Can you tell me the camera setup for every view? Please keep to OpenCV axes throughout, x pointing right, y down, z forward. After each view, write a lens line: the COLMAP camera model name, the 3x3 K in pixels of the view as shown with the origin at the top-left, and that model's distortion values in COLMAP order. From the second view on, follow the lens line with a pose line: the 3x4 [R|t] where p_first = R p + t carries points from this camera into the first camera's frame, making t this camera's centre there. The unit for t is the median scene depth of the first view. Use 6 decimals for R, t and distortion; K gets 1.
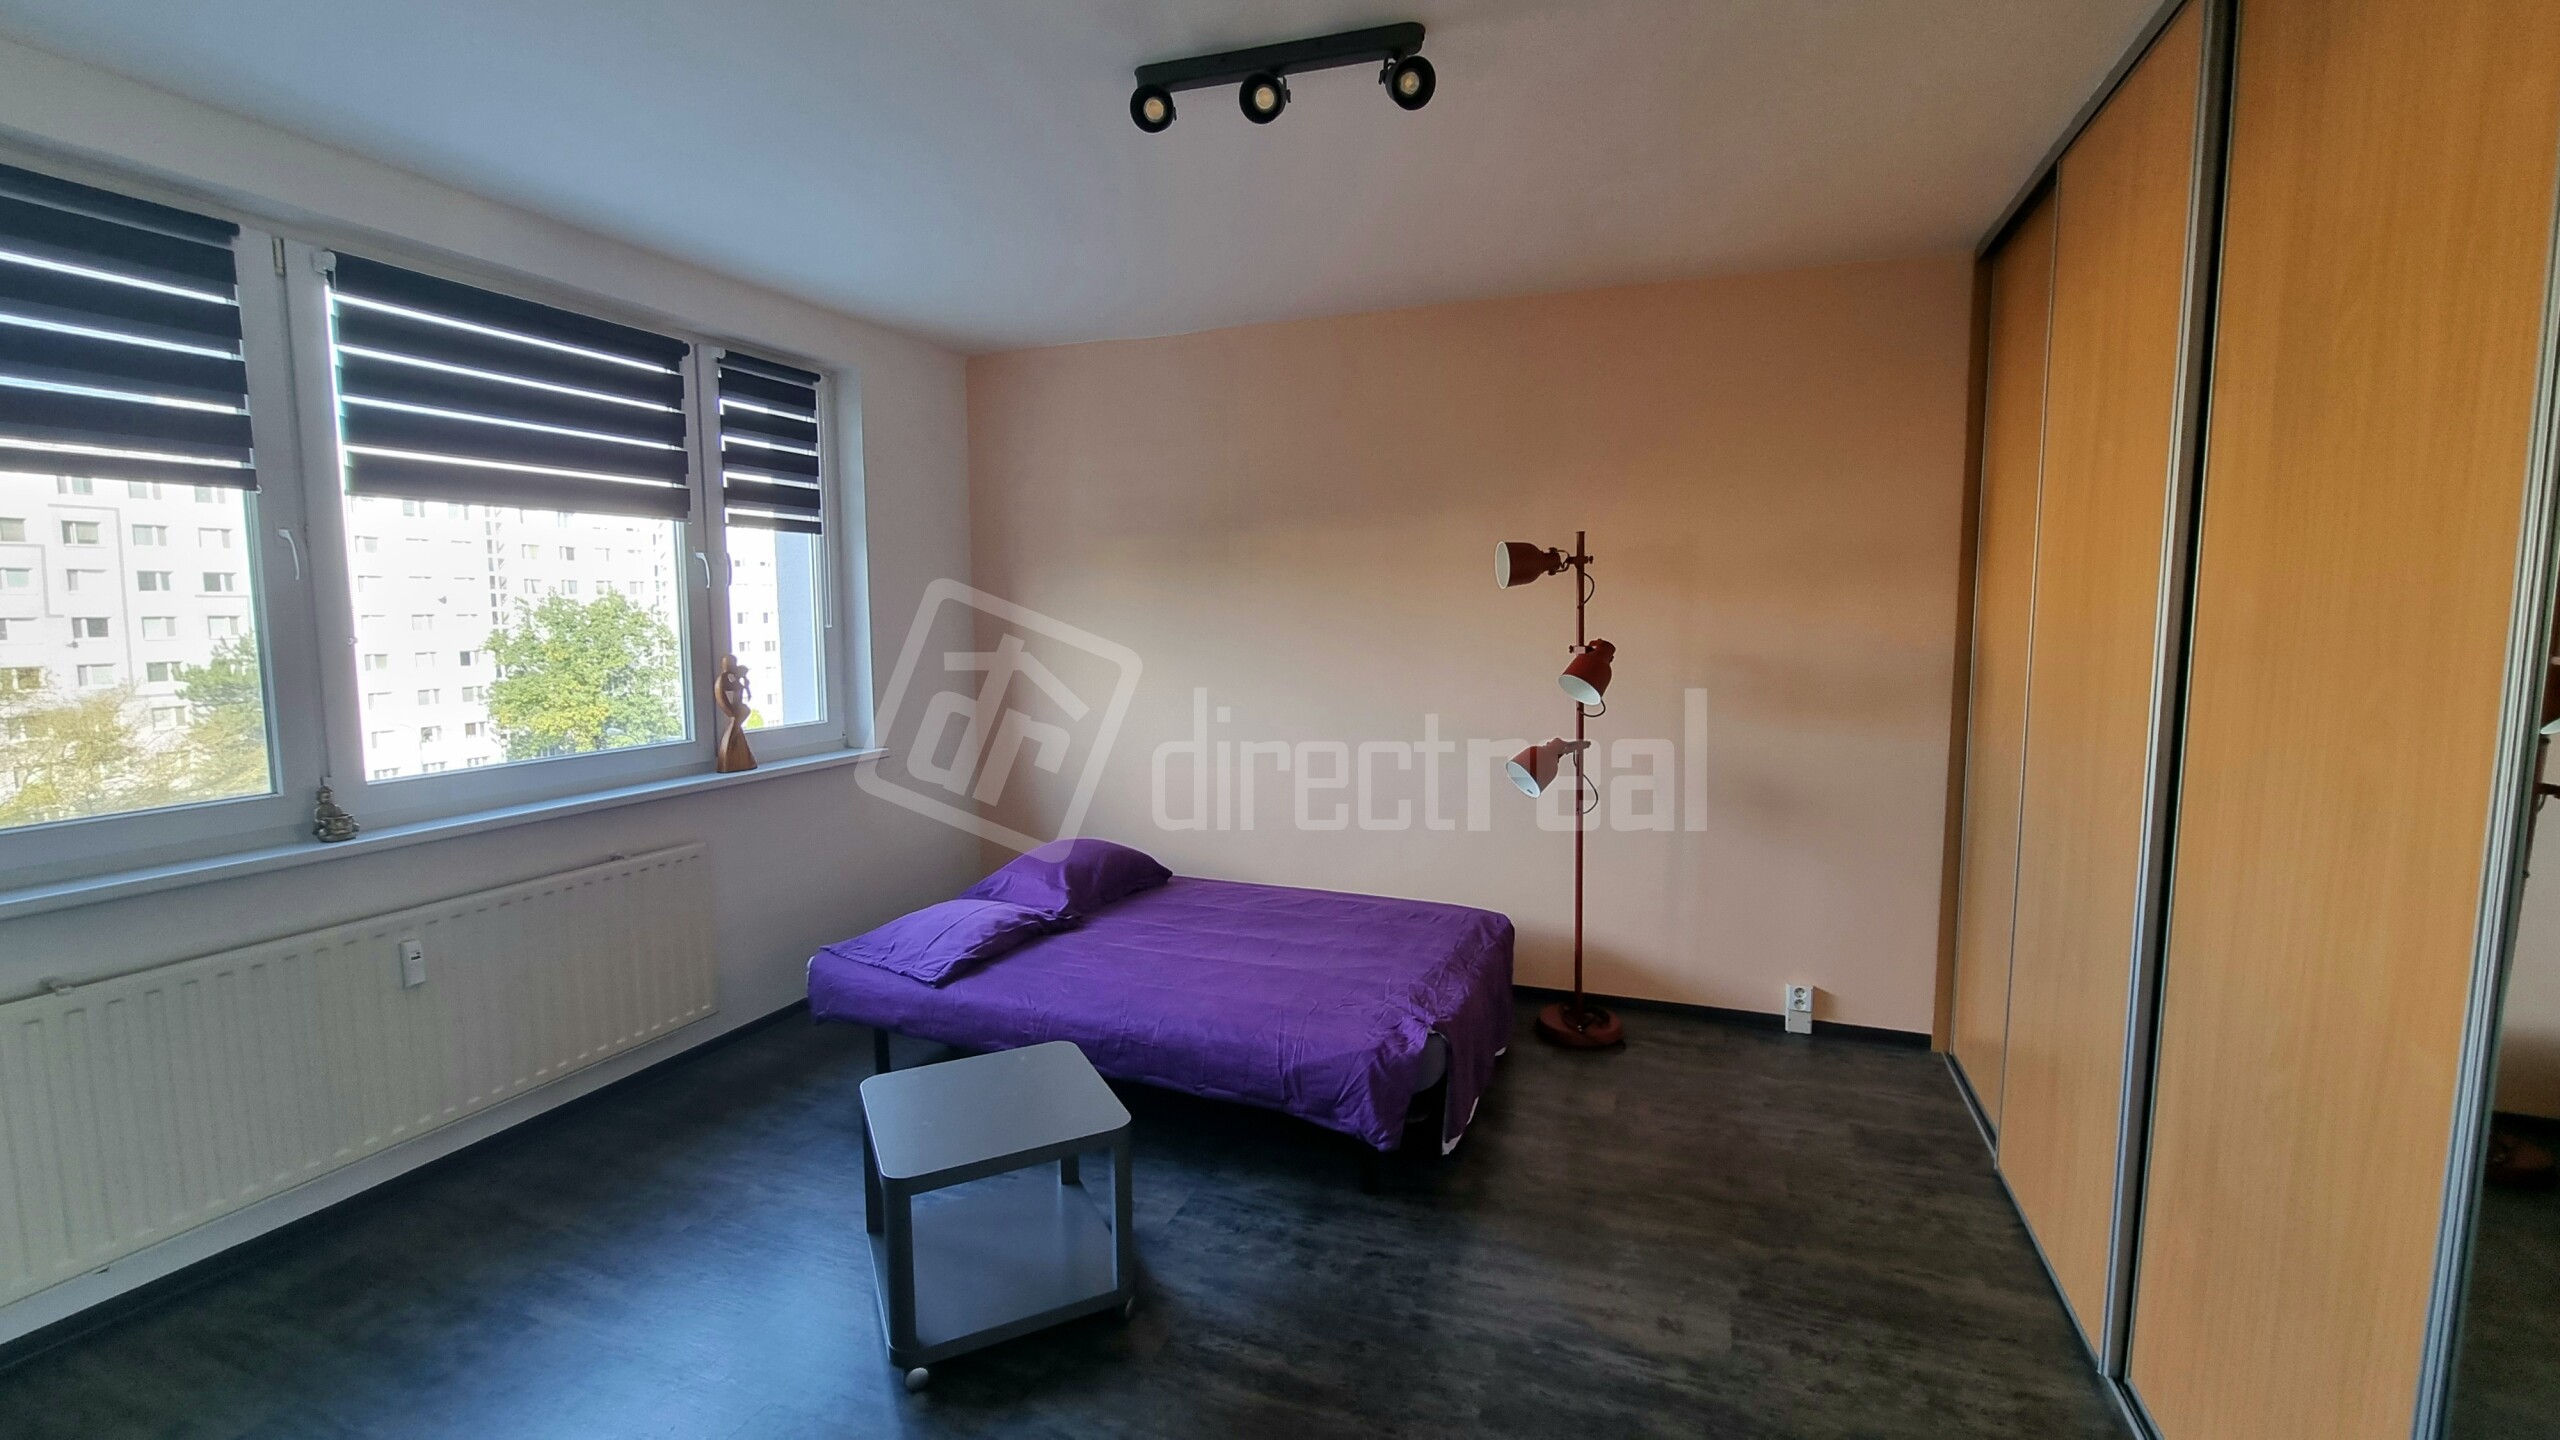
lens RADIAL K [[1076.2, 0, 1279.2], [0, 1076.2, 714.2], [0, 0, 1]] dist [0.002291, 0.000299]
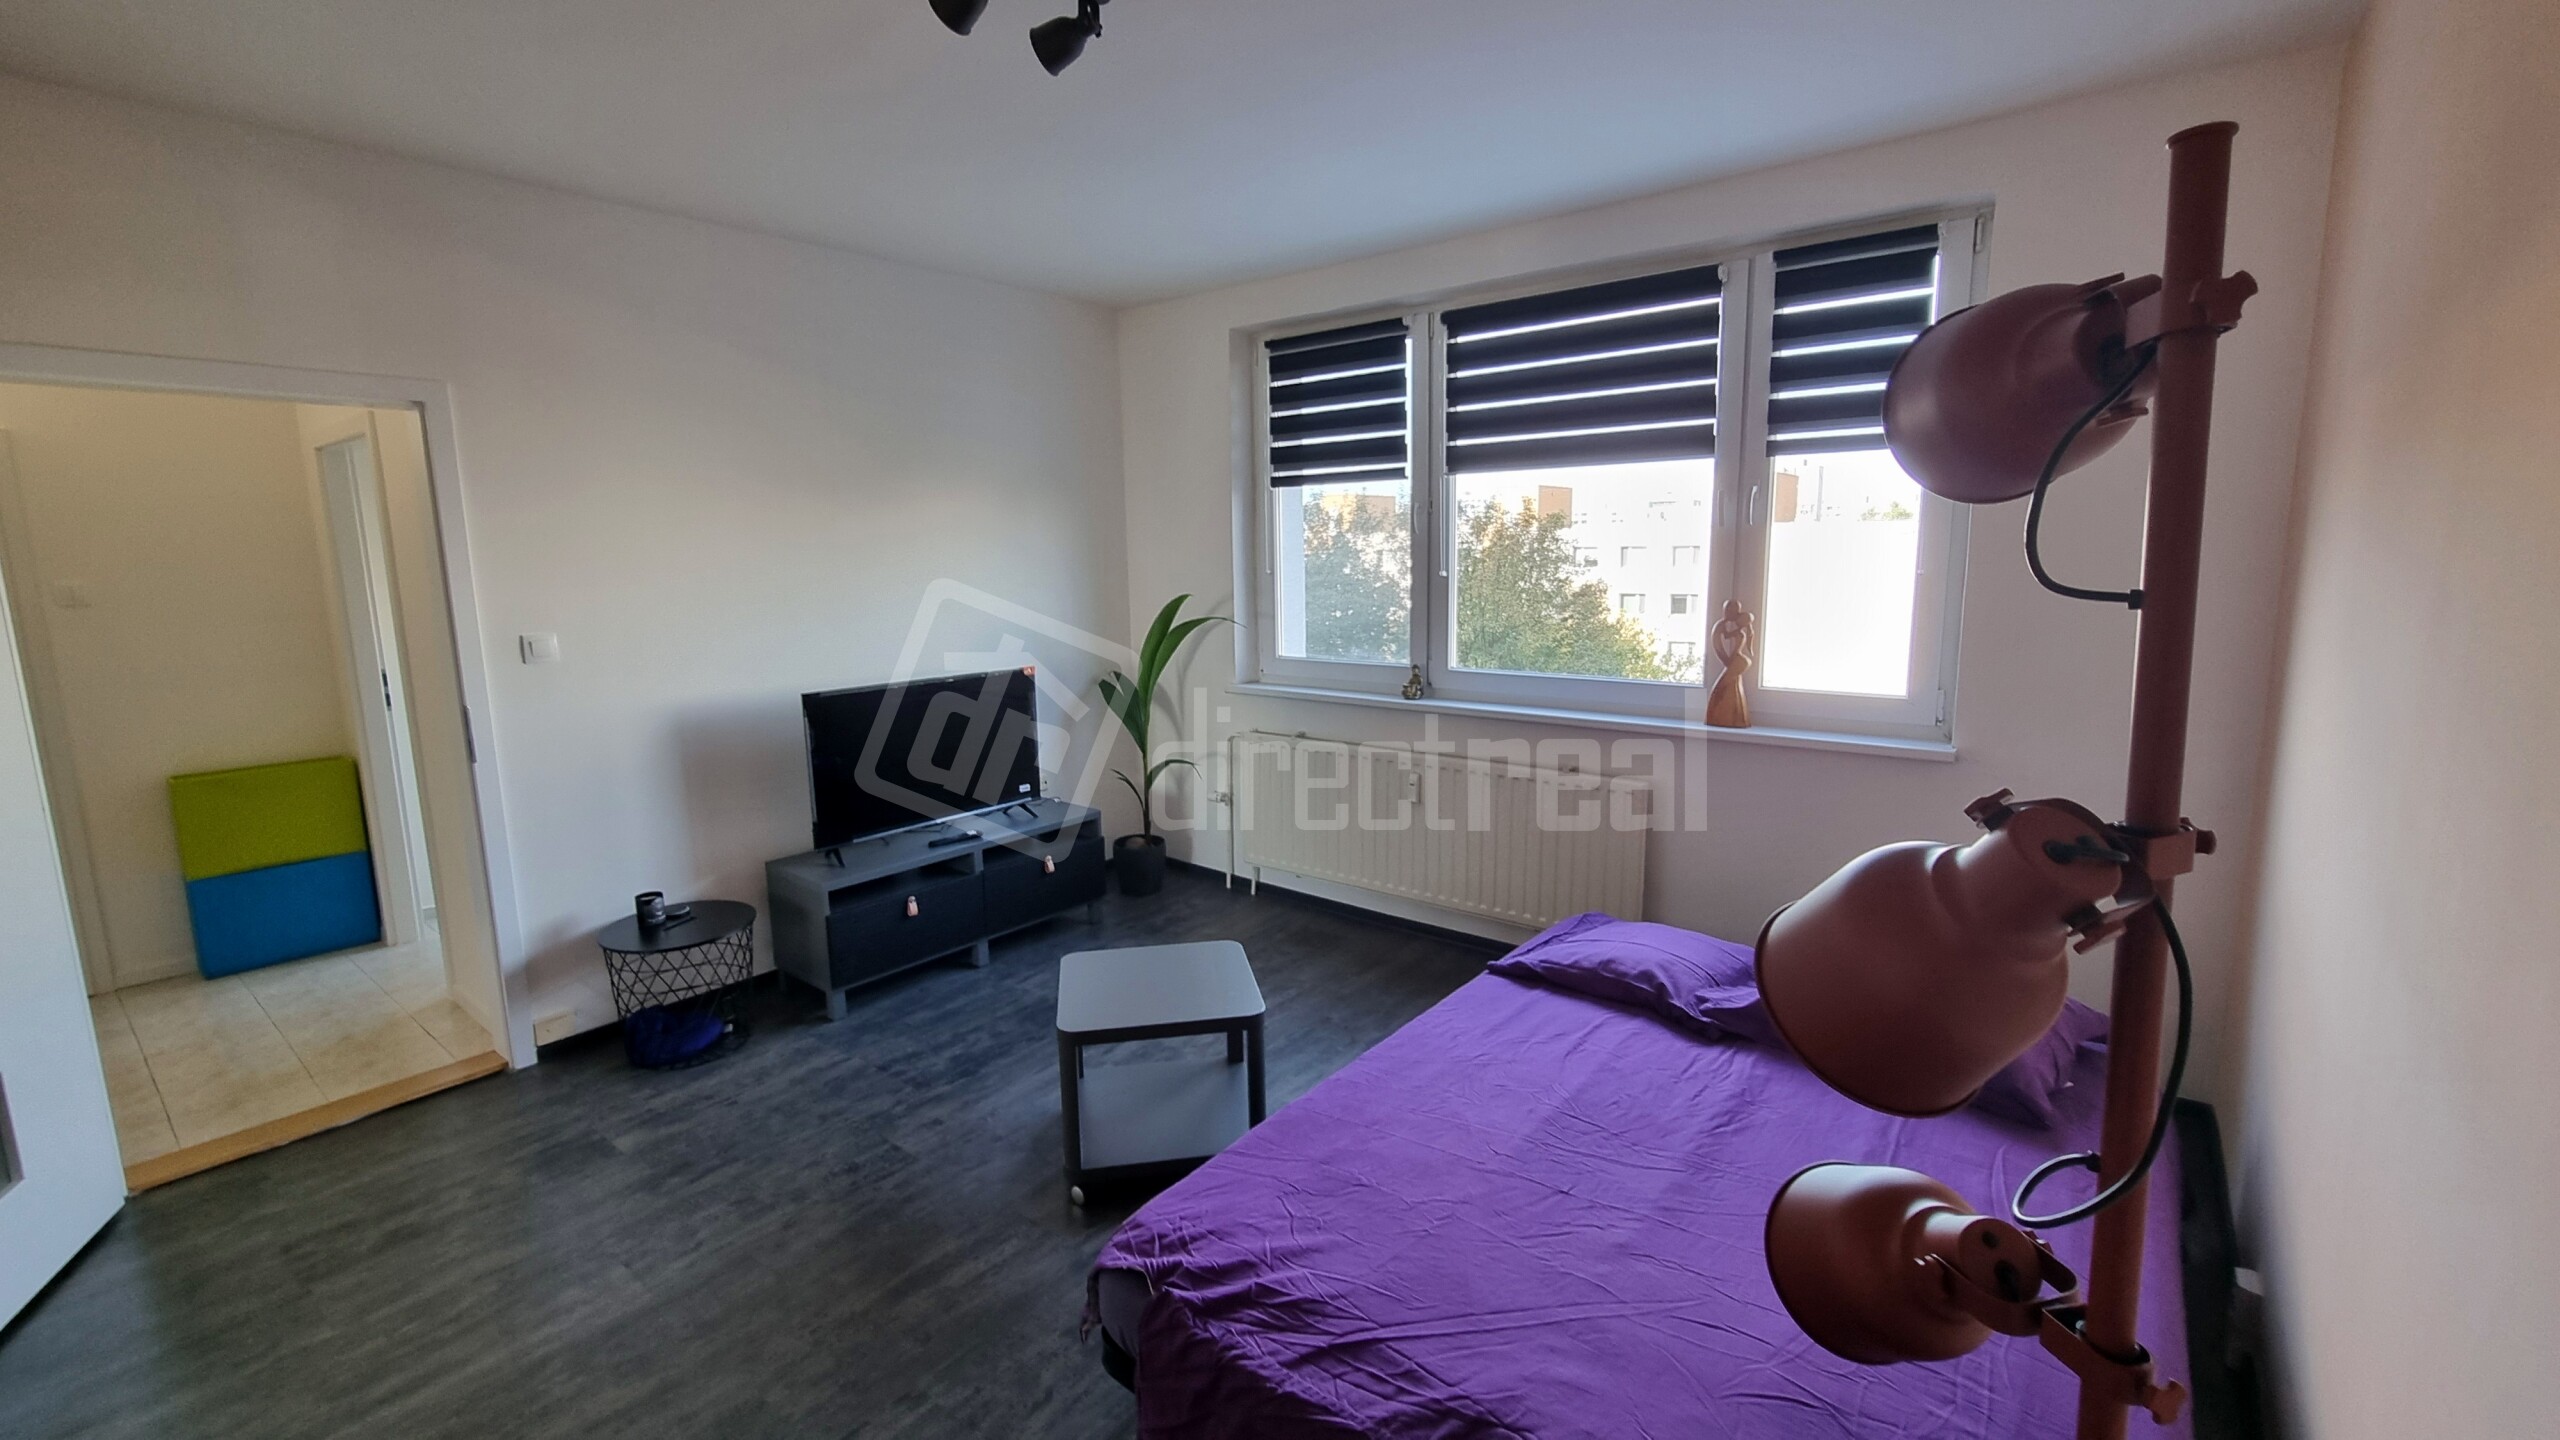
lens RADIAL K [[1056.2, 0, 1269.8], [0, 1056.2, 713.0], [0, 0, 1]] dist [-0.003973, 0.000005]
pose [[-0.302005, 0.155406, -0.940554, 0.560680], [-0.079395, 0.979095, 0.187267, -0.117247], [0.949995, 0.131231, -0.283353, 1.070659]]
